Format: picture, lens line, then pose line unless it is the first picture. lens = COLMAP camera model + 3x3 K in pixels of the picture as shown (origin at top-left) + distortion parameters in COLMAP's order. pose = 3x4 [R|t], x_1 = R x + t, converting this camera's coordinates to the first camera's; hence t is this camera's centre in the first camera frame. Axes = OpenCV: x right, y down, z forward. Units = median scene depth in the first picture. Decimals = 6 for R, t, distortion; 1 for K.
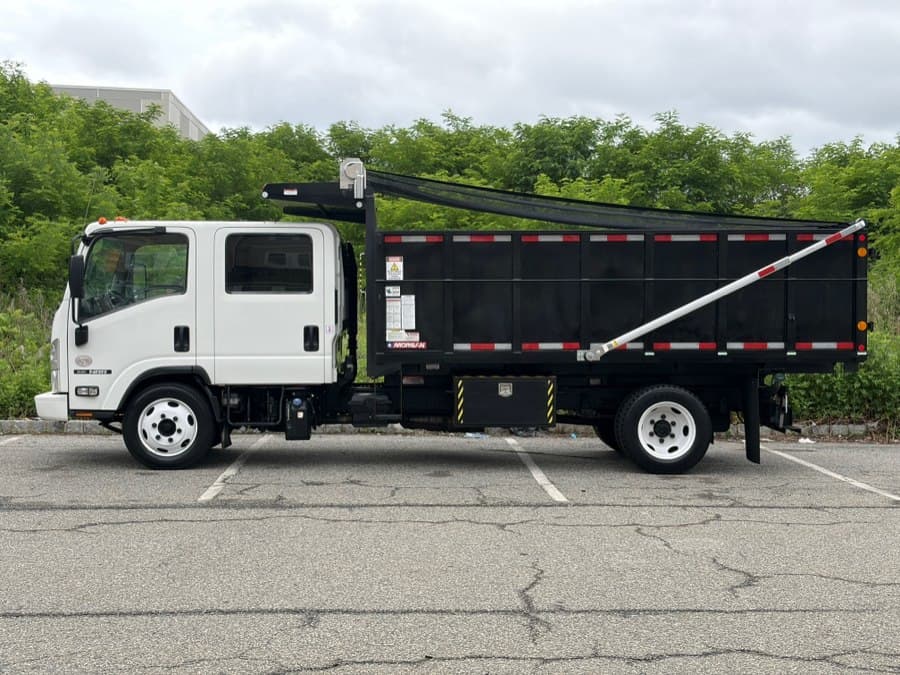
lens RADIAL K [[1347.3, 0, 450.0], [0, 1347.3, 337.5], [0, 0, 1]] dist [0.255316, -0.998818]
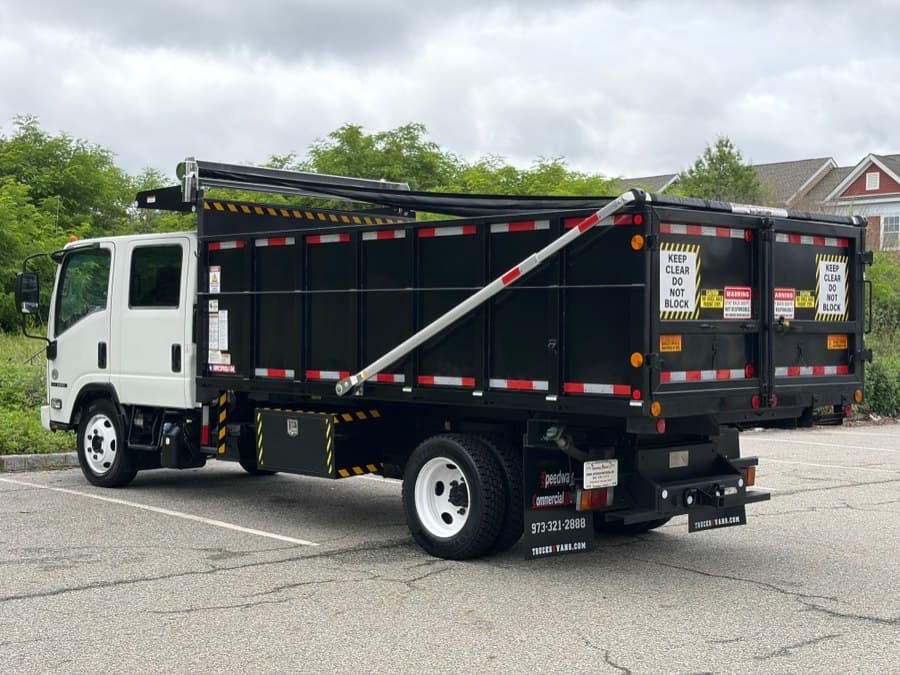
lens RADIAL K [[1347.3, 0, 450.0], [0, 1347.3, 337.5], [0, 0, 1]] dist [0.255316, -0.998818]
pose [[0.674479, 0.014328, -0.738155, 0.707081], [-0.022846, 0.999738, -0.001470, -0.016195], [0.737941, 0.017855, 0.674629, 0.521812]]
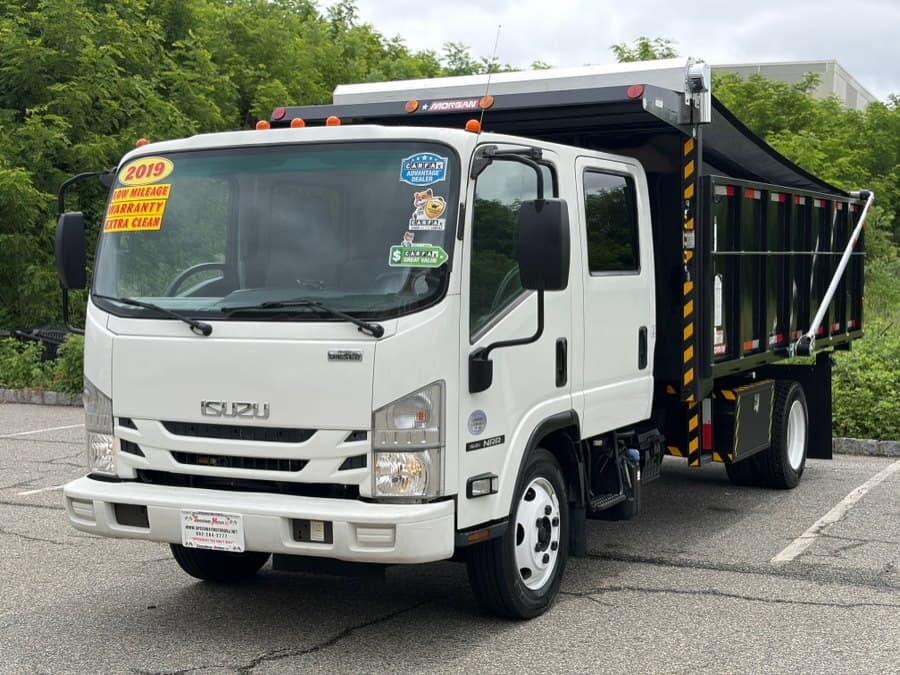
lens RADIAL K [[1347.3, 0, 450.0], [0, 1347.3, 337.5], [0, 0, 1]] dist [0.255316, -0.998818]
pose [[0.495383, -0.049960, 0.867237, -0.680345], [0.020763, 0.998741, 0.045675, -0.033846], [-0.868426, -0.004620, 0.495796, 0.781447]]
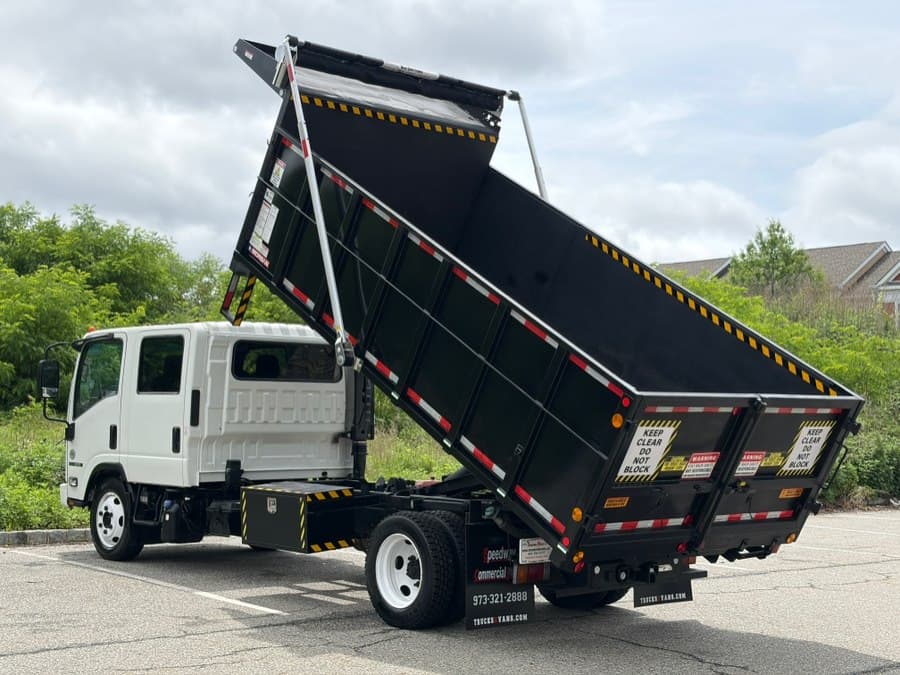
lens RADIAL K [[1347.3, 0, 450.0], [0, 1347.3, 337.5], [0, 0, 1]] dist [0.255316, -0.998818]
pose [[0.636516, -0.027244, -0.770782, 0.803132], [-0.028877, 0.997833, -0.059116, -0.021332], [0.770722, 0.059886, 0.634351, 0.523150]]
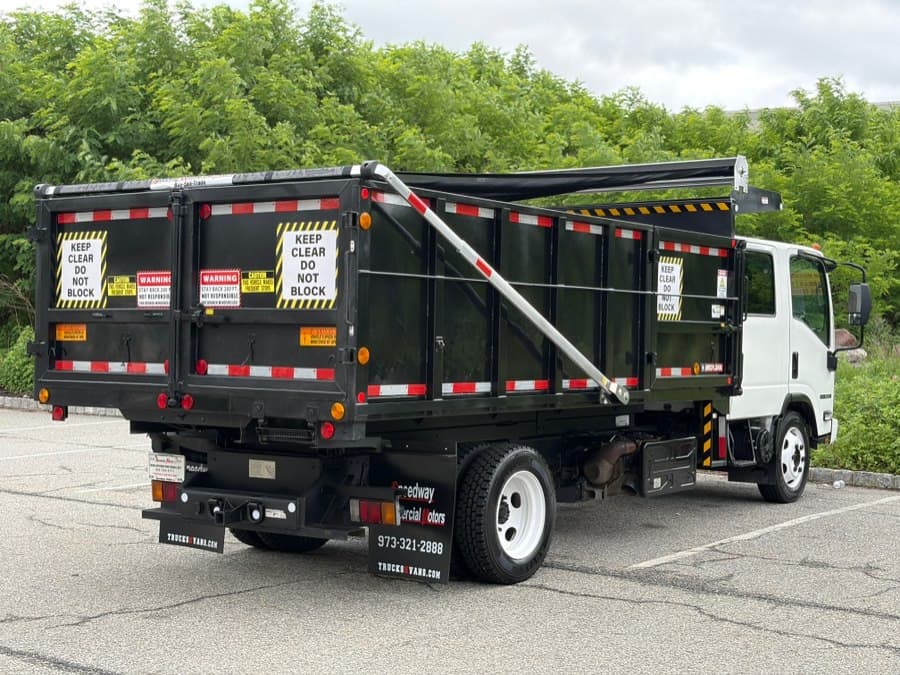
lens RADIAL K [[1347.3, 0, 450.0], [0, 1347.3, 337.5], [0, 0, 1]] dist [0.255316, -0.998818]
pose [[-0.611740, -0.004640, -0.791046, 0.706010], [-0.028430, 0.999466, 0.016123, -0.029828], [0.790548, 0.032352, -0.611545, 1.568311]]
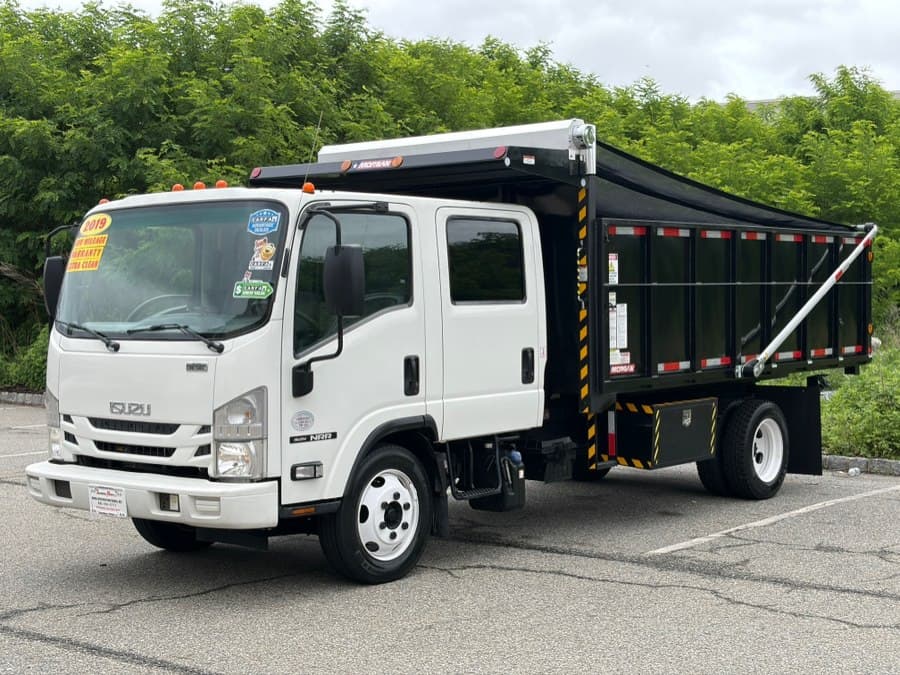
lens RADIAL K [[1347.3, 0, 450.0], [0, 1347.3, 337.5], [0, 0, 1]] dist [0.255316, -0.998818]
pose [[0.665230, -0.029759, 0.746045, -0.670548], [0.022259, 0.999552, 0.020023, -0.029886], [-0.746307, 0.003286, 0.665594, 0.560361]]
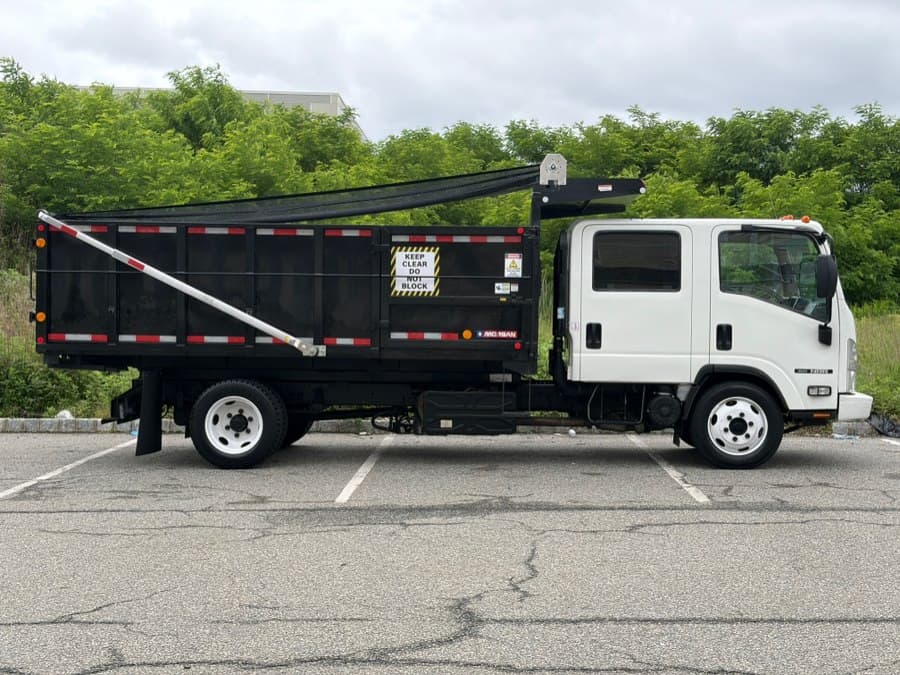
lens RADIAL K [[1347.3, 0, 450.0], [0, 1347.3, 337.5], [0, 0, 1]] dist [0.255316, -0.998818]
pose [[-0.995559, -0.012703, 0.093276, -0.097857], [-0.006697, 0.997901, 0.064415, -0.064418], [-0.093899, 0.063504, -0.993554, 2.182410]]
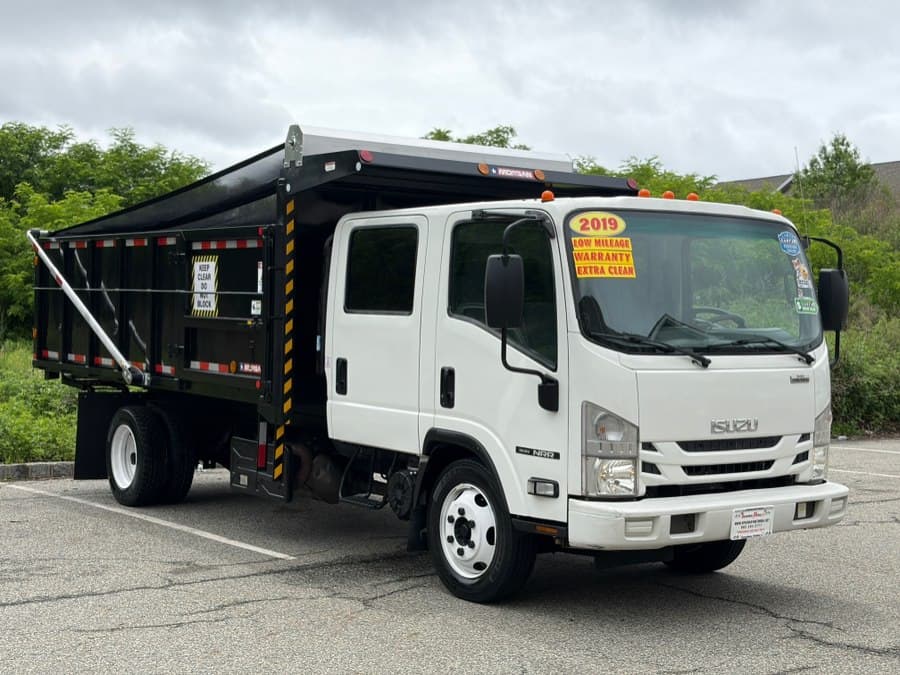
lens RADIAL K [[1347.3, 0, 450.0], [0, 1347.3, 337.5], [0, 0, 1]] dist [0.255316, -0.998818]
pose [[-0.561497, -0.031740, 0.826870, -0.728751], [-0.007547, 0.999419, 0.033239, -0.046236], [-0.827444, 0.012423, -0.561410, 1.526501]]
